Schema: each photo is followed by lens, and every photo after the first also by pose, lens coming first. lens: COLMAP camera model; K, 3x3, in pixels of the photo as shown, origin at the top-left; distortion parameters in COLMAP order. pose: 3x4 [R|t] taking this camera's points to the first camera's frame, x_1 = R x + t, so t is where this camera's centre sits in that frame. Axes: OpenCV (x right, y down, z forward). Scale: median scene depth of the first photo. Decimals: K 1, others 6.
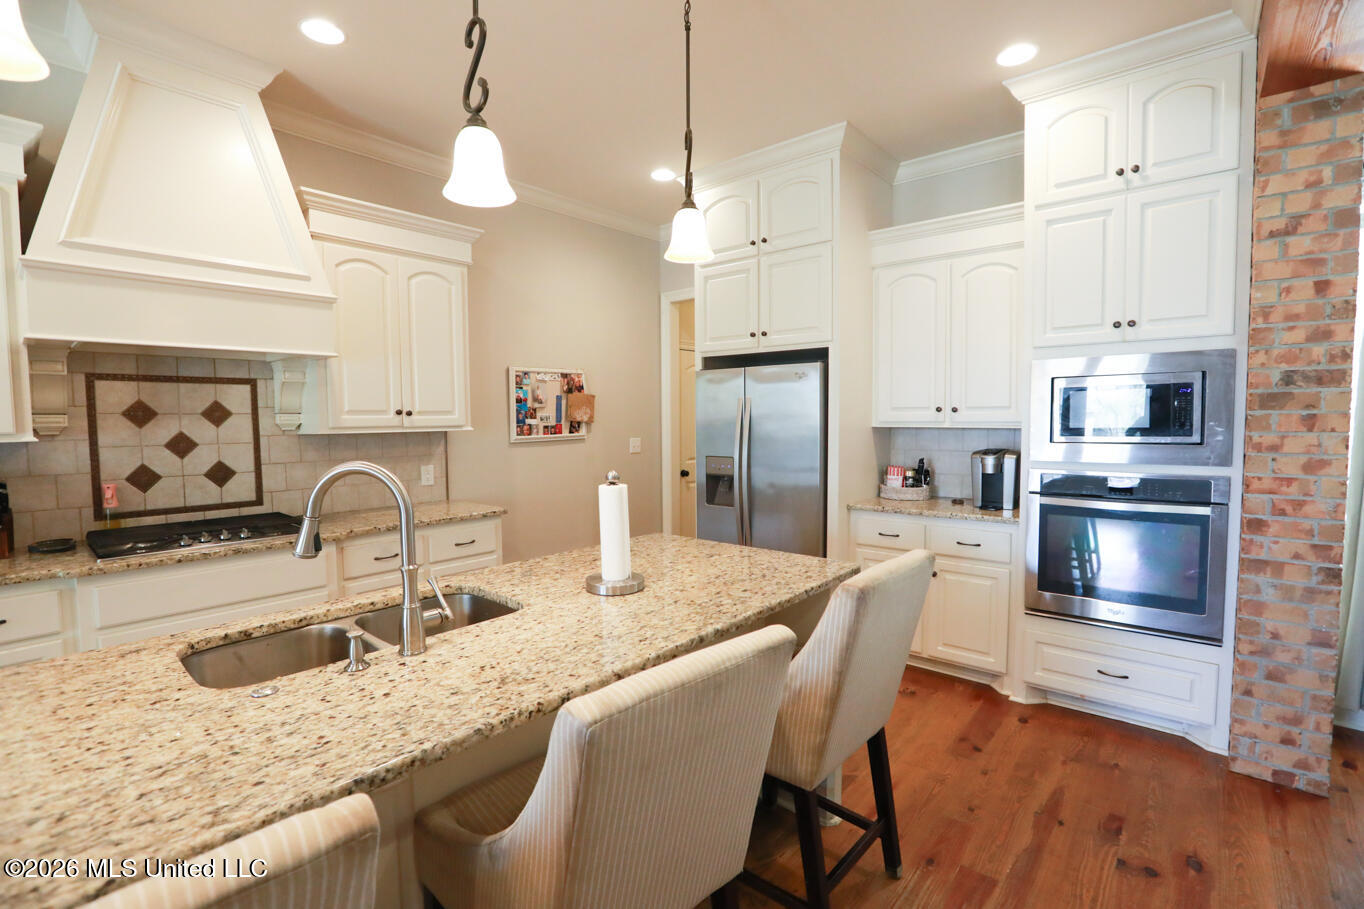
lens RADIAL K [[621.3, 0, 685.3], [0, 621.3, 454.3], [0, 0, 1]] dist [-0.029924, 0.007431]
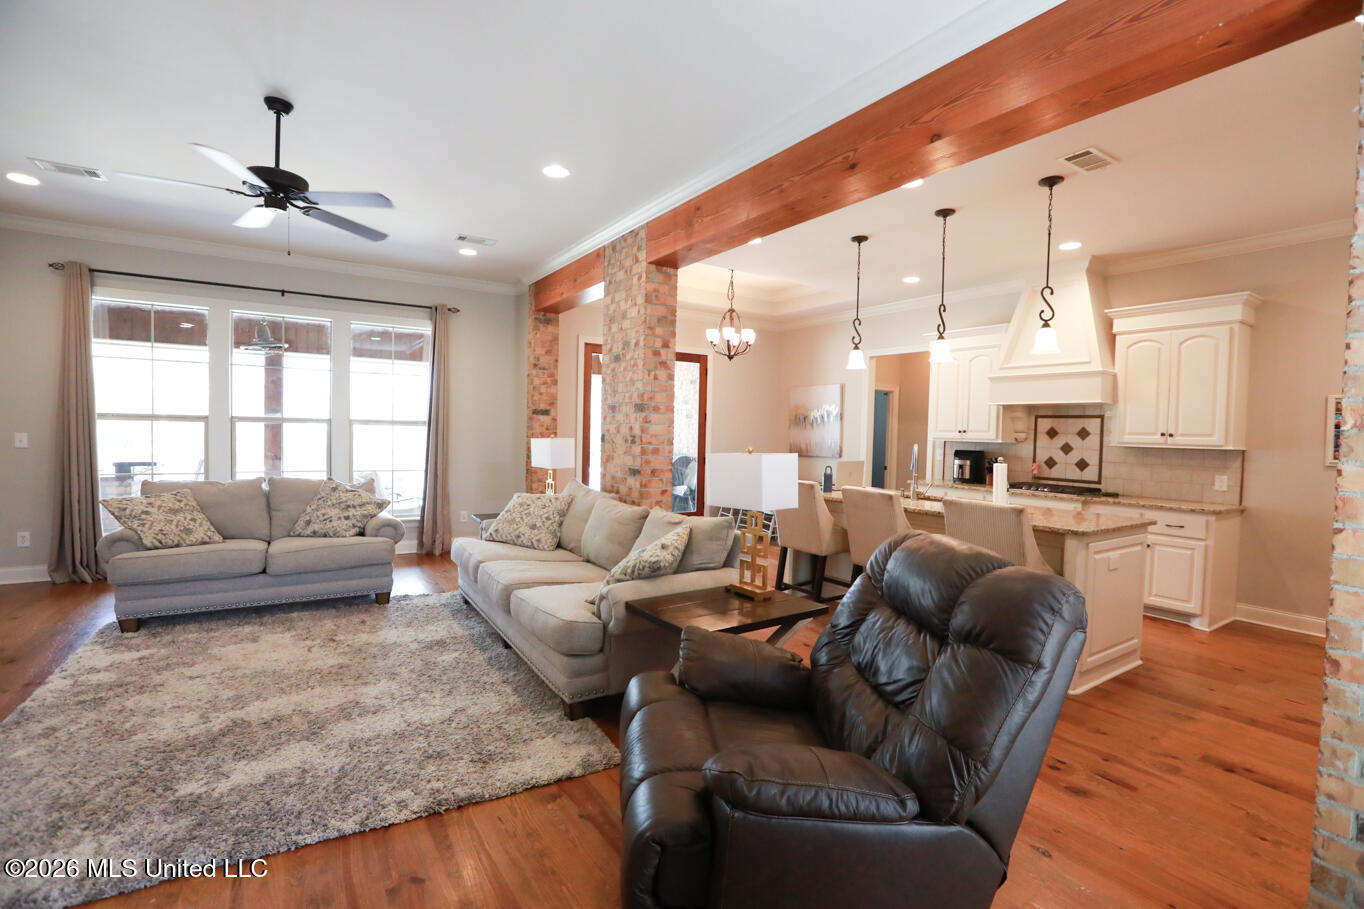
lens RADIAL K [[621.3, 0, 688.9], [0, 621.3, 463.1], [0, 0, 1]] dist [-0.029924, 0.007431]
pose [[-0.264598, 0.051512, -0.962982, 1.469229], [-0.079567, 0.994002, 0.075034, -0.020121], [0.961071, 0.096475, -0.258913, 0.313295]]
